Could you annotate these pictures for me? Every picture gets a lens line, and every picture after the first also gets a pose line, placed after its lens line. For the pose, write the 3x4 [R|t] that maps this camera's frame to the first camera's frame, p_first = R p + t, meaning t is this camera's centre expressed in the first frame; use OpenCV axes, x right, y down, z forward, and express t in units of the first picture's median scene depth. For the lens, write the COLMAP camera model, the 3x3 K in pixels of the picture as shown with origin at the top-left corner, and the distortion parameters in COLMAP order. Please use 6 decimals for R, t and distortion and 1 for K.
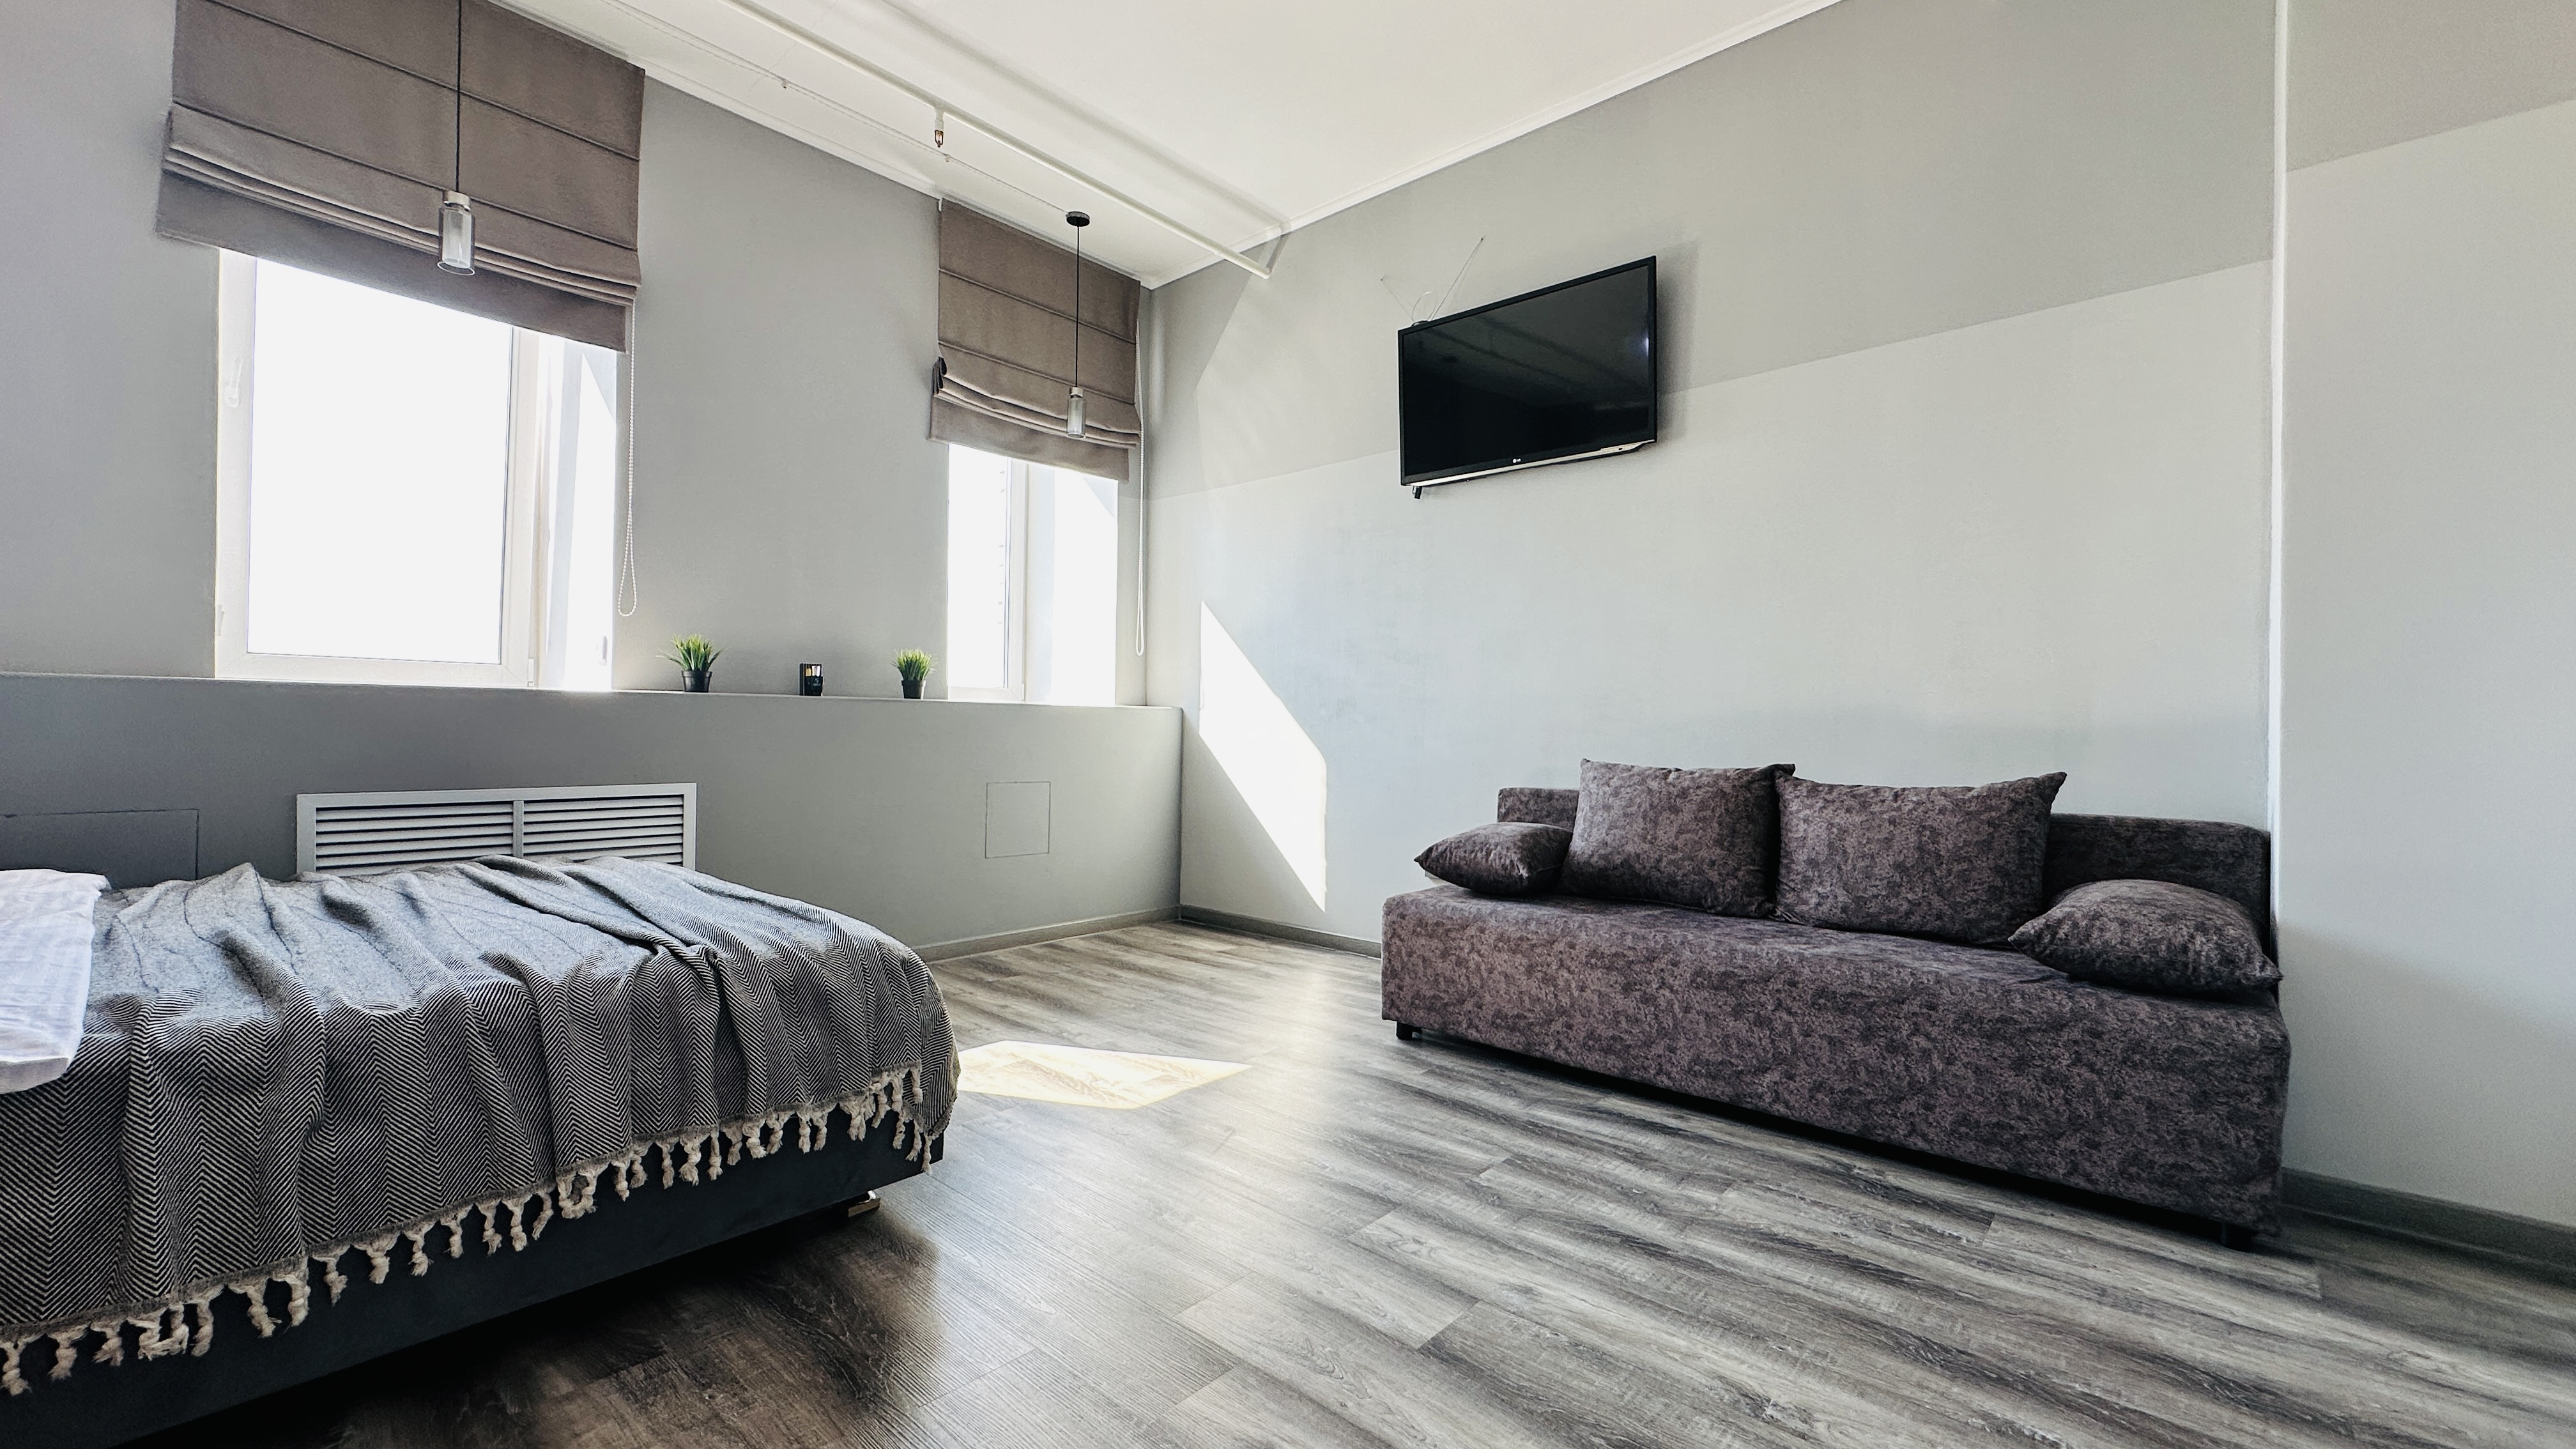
lens RADIAL K [[1025.6, 0, 1289.4], [0, 1025.6, 726.4], [0, 0, 1]] dist [-0.002952, 0.001102]
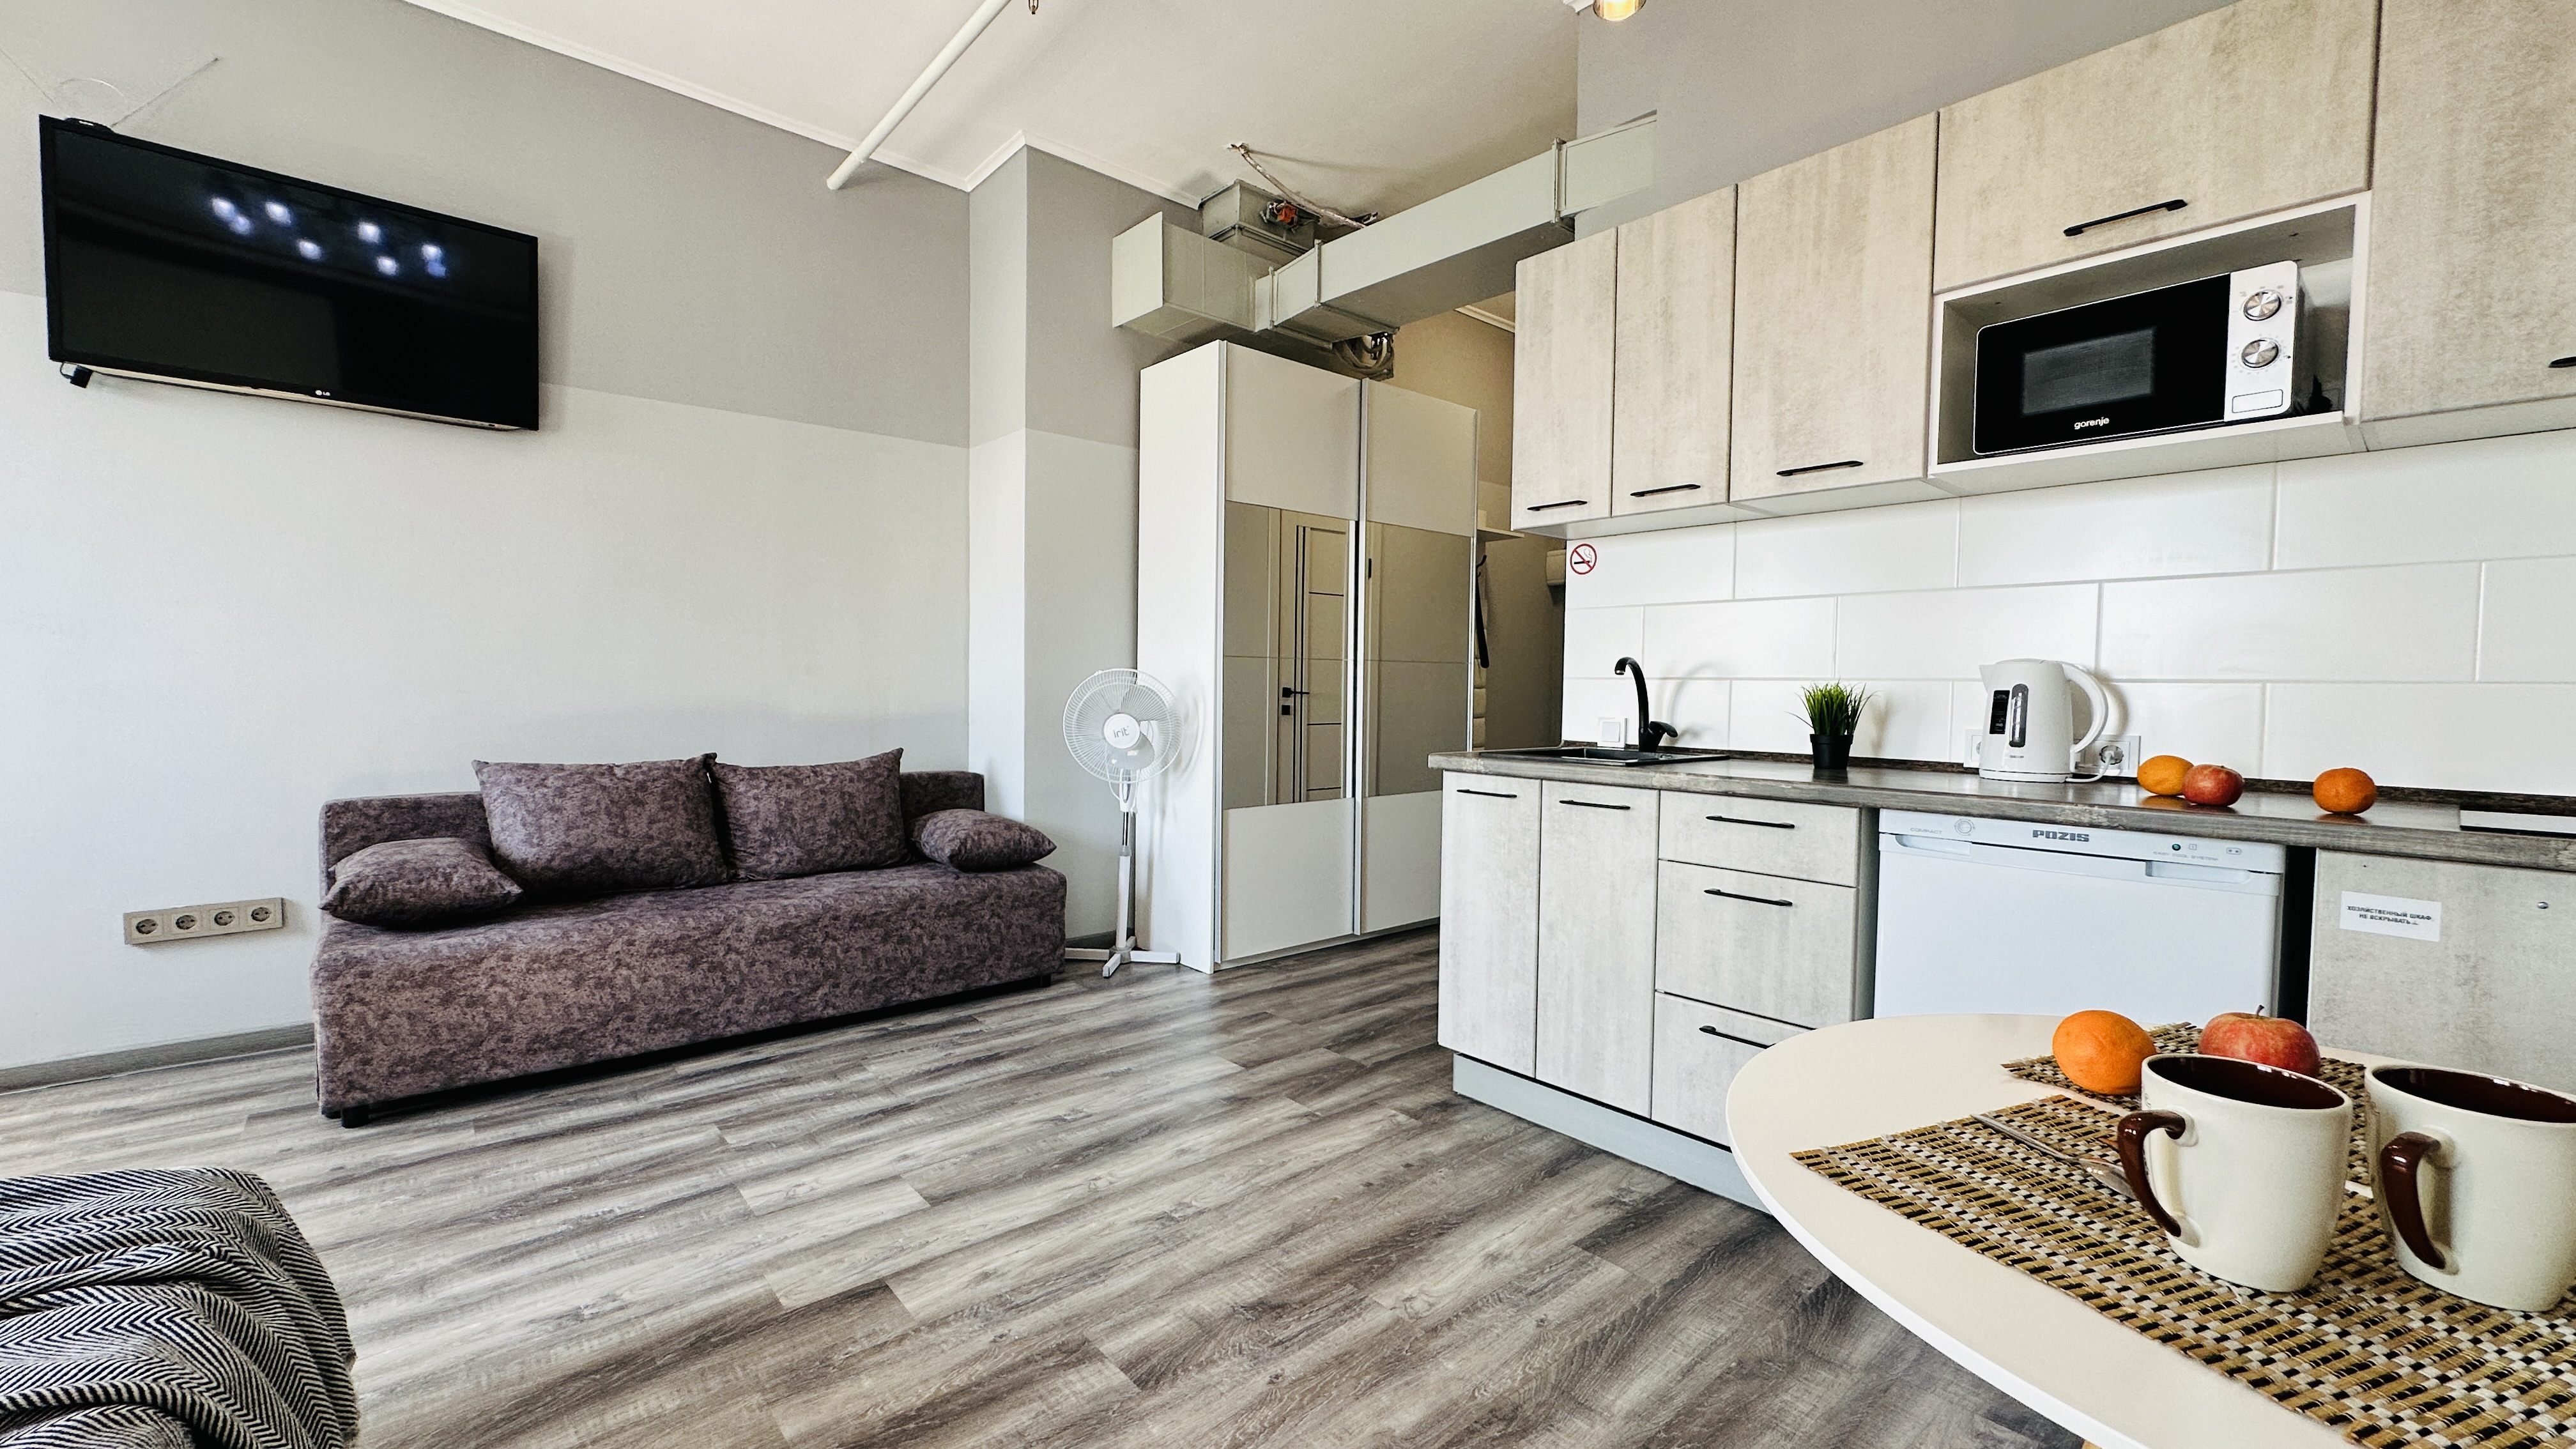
lens RADIAL K [[1025.6, 0, 1289.6], [0, 1025.6, 727.0], [0, 0, 1]] dist [-0.002952, 0.001102]
pose [[0.124667, -0.049091, 0.990983, -0.618145], [-0.014762, 0.998573, 0.051324, -0.065655], [-0.992089, -0.021027, 0.123764, 0.188150]]
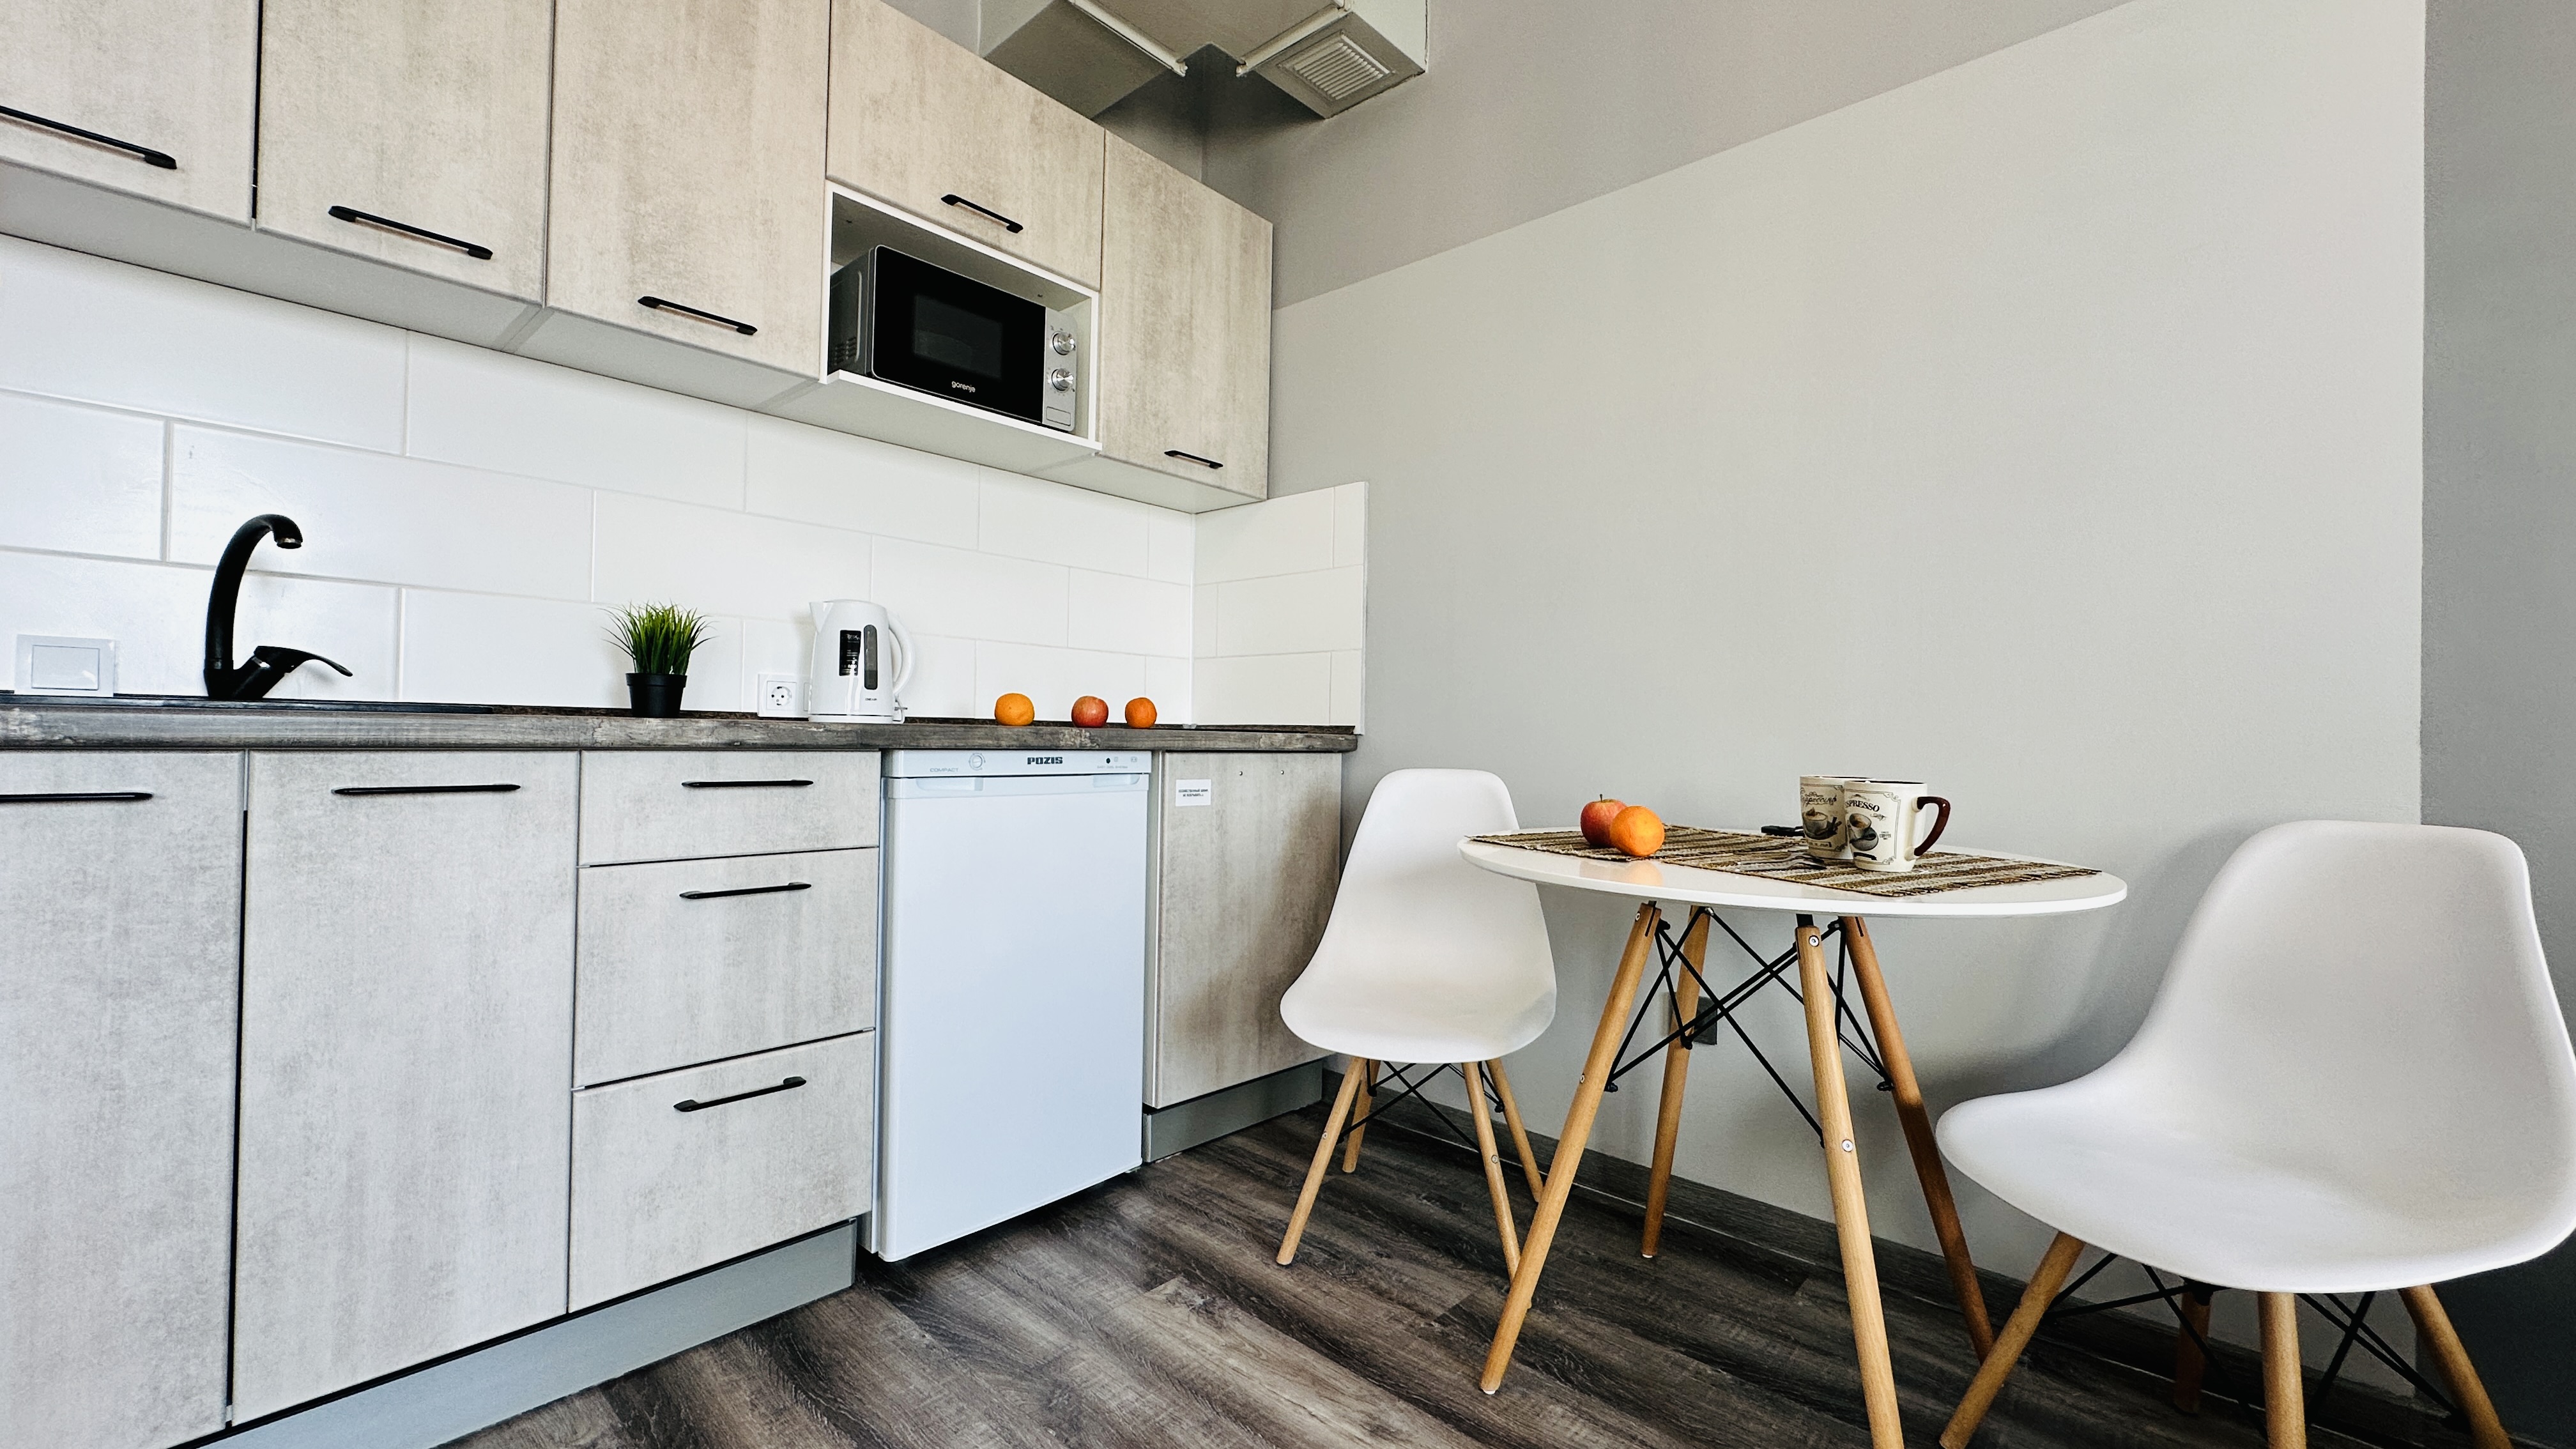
lens RADIAL K [[1025.6, 0, 1290.4], [0, 1025.6, 725.6], [0, 0, 1]] dist [-0.002952, 0.001102]
pose [[-0.999510, -0.029846, 0.009414, -0.135879], [-0.029974, 0.999456, -0.013773, 0.003727], [-0.008998, -0.014048, -0.999861, 0.468404]]
